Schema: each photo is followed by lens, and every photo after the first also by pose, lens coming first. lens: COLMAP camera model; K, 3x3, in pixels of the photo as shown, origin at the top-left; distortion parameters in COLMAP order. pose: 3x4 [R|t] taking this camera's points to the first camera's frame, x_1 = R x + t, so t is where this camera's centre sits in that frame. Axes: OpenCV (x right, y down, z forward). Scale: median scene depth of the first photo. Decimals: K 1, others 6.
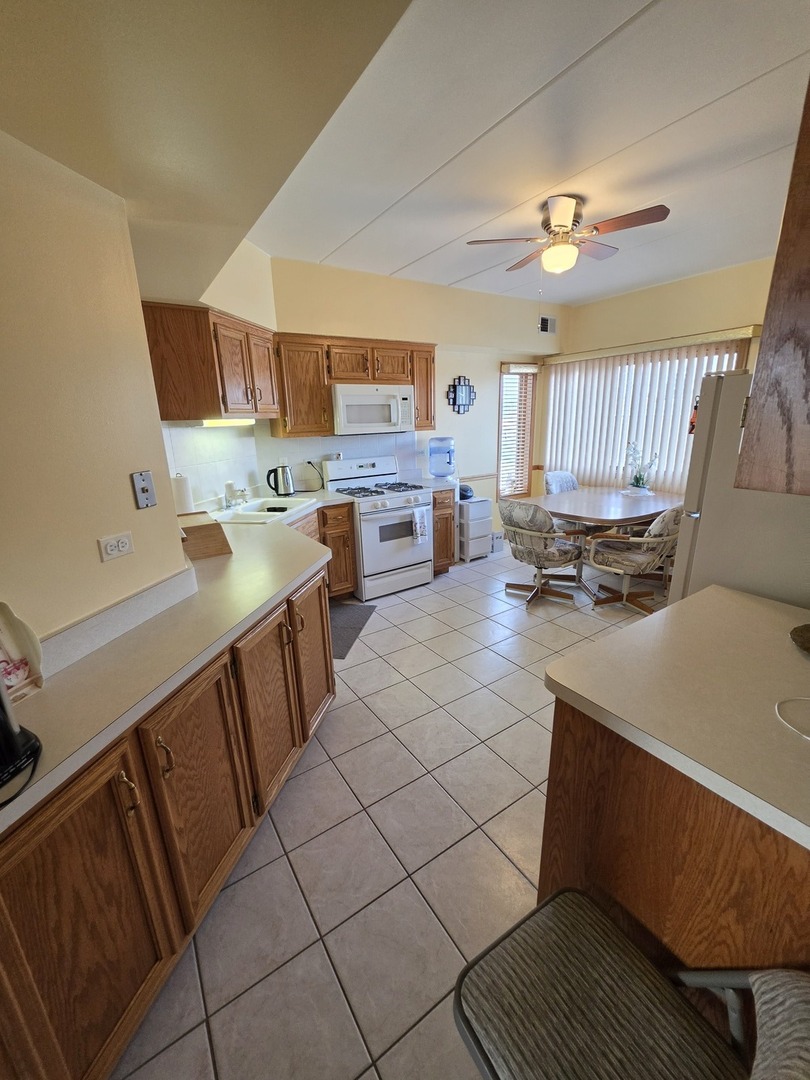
lens RADIAL K [[429.2, 0, 404.6], [0, 429.2, 541.7], [0, 0, 1]] dist [-0.003857, 0.000550]
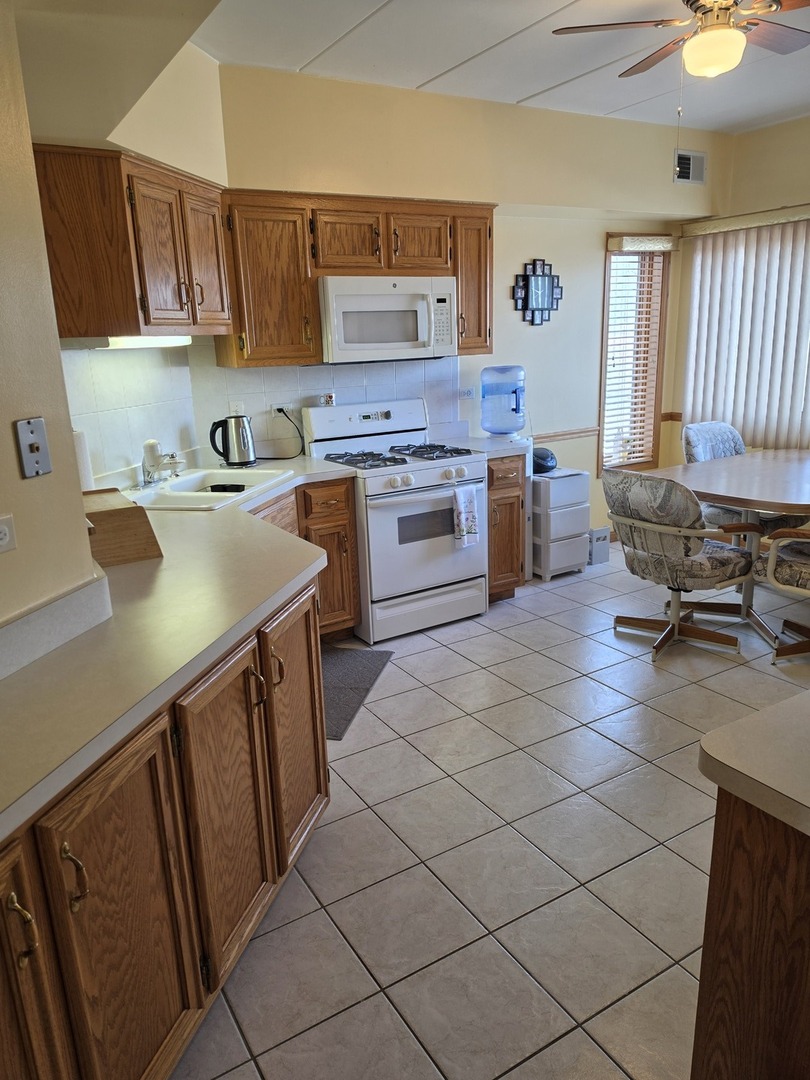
lens RADIAL K [[743.6, 0, 398.7], [0, 743.6, 540.0], [0, 0, 1]] dist [0.052487, -0.053833]
pose [[0.999004, 0.001742, -0.044593, -0.016284], [-0.002336, 0.999909, -0.013291, 0.011610], [0.044566, 0.013382, 0.998917, -0.024978]]
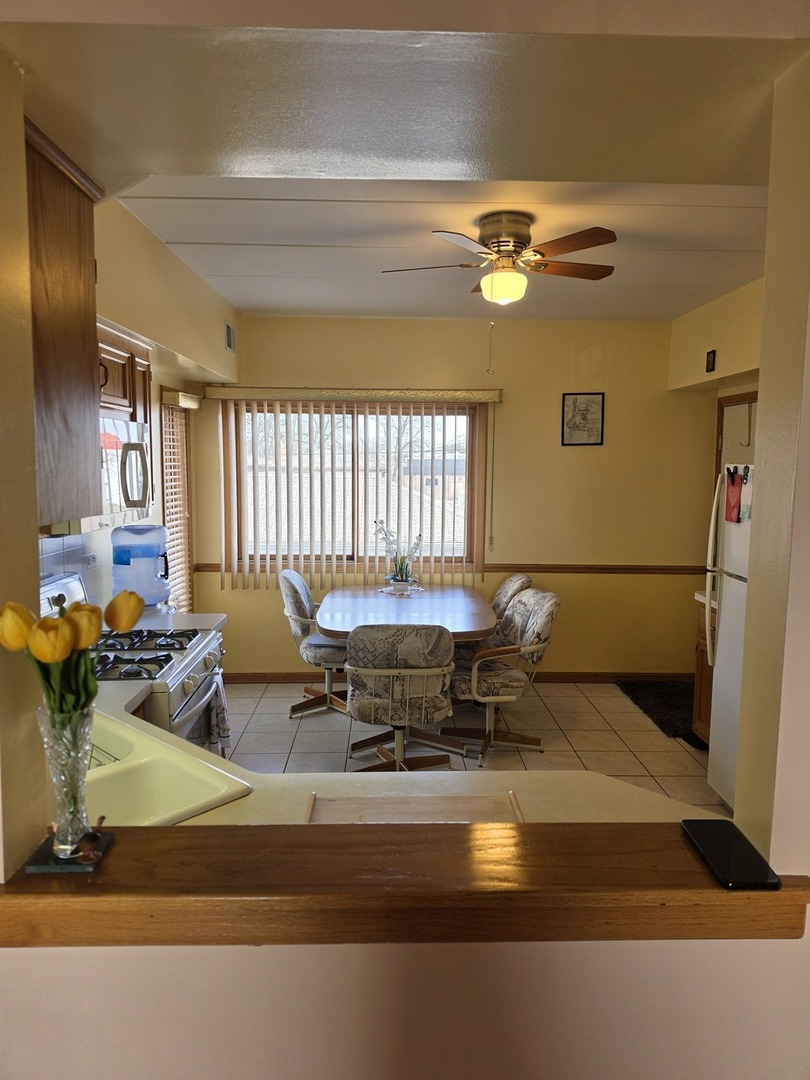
lens RADIAL K [[743.6, 0, 411.4], [0, 743.6, 534.0], [0, 0, 1]] dist [0.052487, -0.053833]
pose [[0.526308, -0.053265, 0.848624, -0.774054], [0.215826, 0.973719, -0.072737, -0.175481], [-0.822447, 0.221438, 0.523972, 0.510907]]
